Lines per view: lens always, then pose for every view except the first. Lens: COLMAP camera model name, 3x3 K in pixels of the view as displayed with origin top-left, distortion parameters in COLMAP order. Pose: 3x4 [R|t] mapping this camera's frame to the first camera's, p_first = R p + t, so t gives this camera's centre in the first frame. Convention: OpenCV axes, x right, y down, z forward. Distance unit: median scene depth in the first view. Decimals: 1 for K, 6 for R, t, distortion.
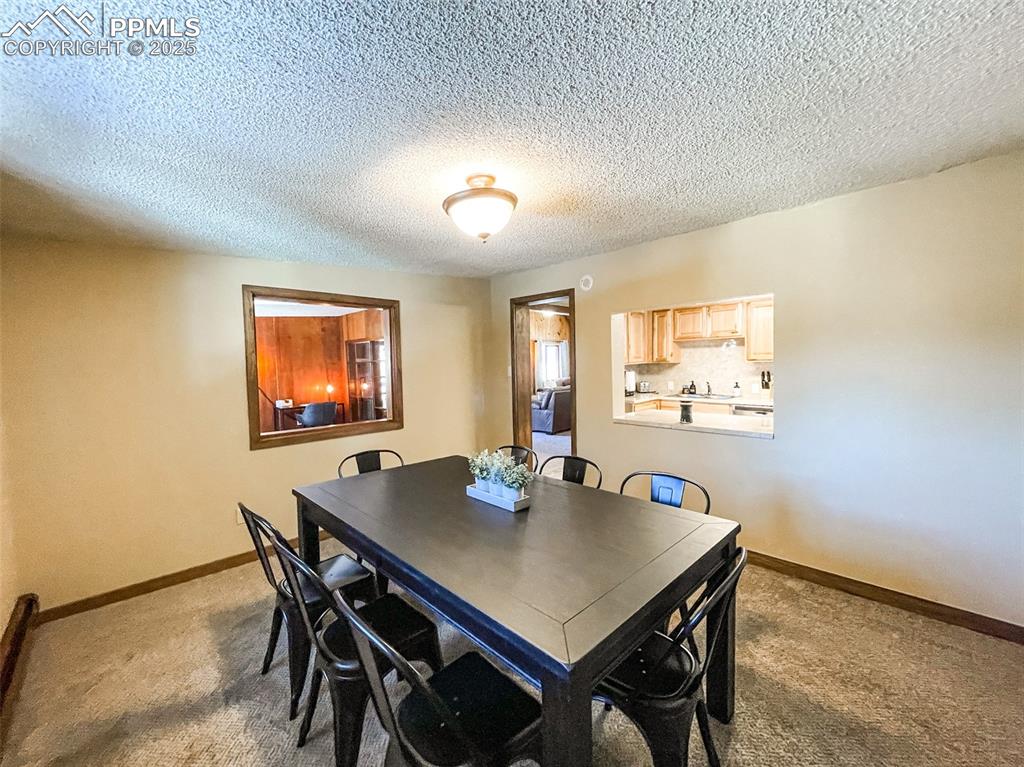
lens RADIAL K [[412.4, 0, 507.4], [0, 412.4, 385.8], [0, 0, 1]] dist [-0.003883, 0.000024]
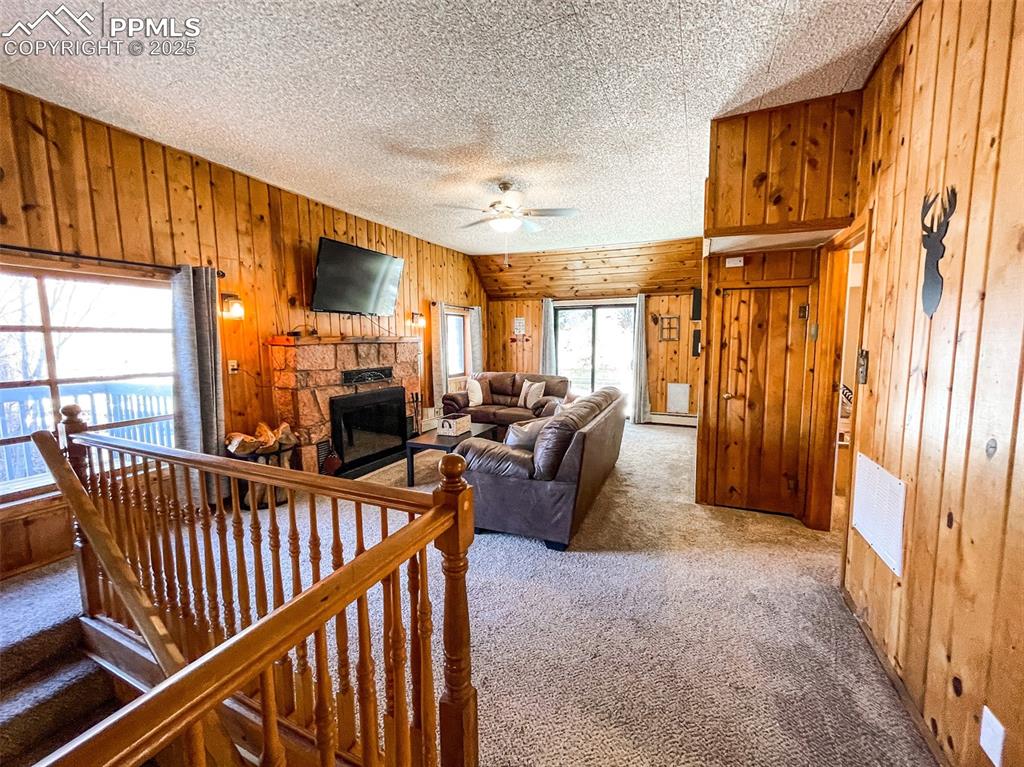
lens RADIAL K [[412.4, 0, 512.4], [0, 412.4, 382.0], [0, 0, 1]] dist [-0.003883, 0.000024]
pose [[0.922654, -0.018513, 0.385184, -0.087824], [0.005382, 0.999368, 0.035139, -0.048555], [-0.385591, -0.030348, 0.922171, 0.914350]]
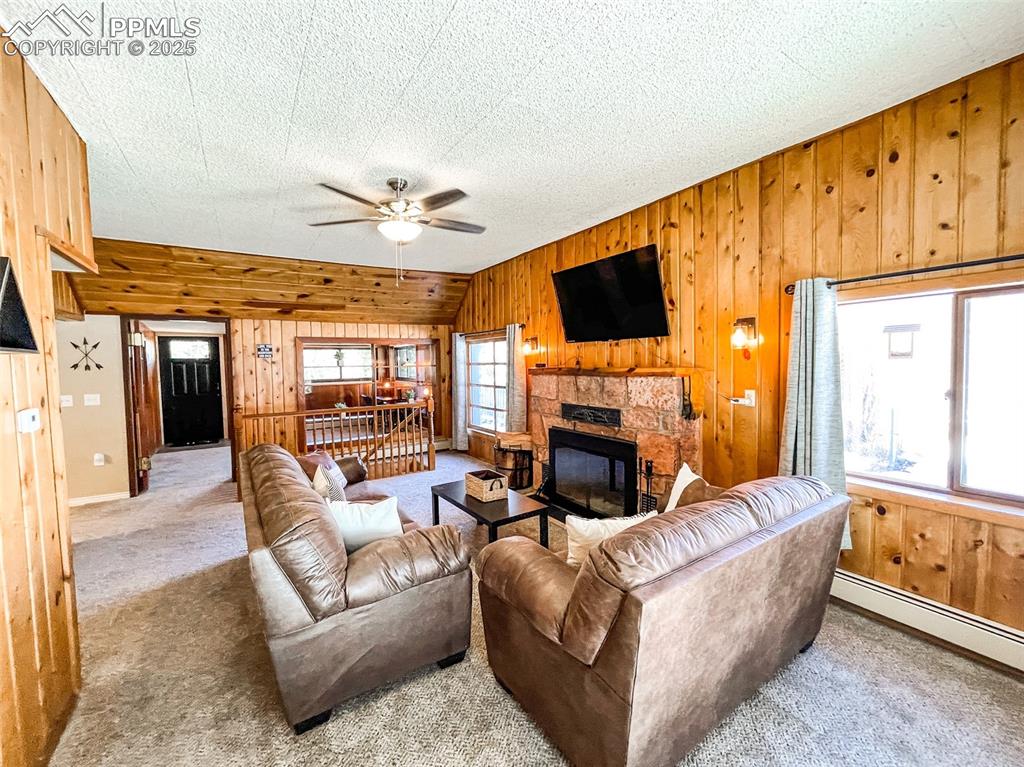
lens RADIAL K [[412.4, 0, 511.7], [0, 412.4, 380.1], [0, 0, 1]] dist [-0.003883, 0.000024]
pose [[-0.176906, 0.073180, -0.981504, 0.624613], [-0.039679, 0.995891, 0.081404, -0.137063], [0.983428, 0.053346, -0.173275, 1.740668]]
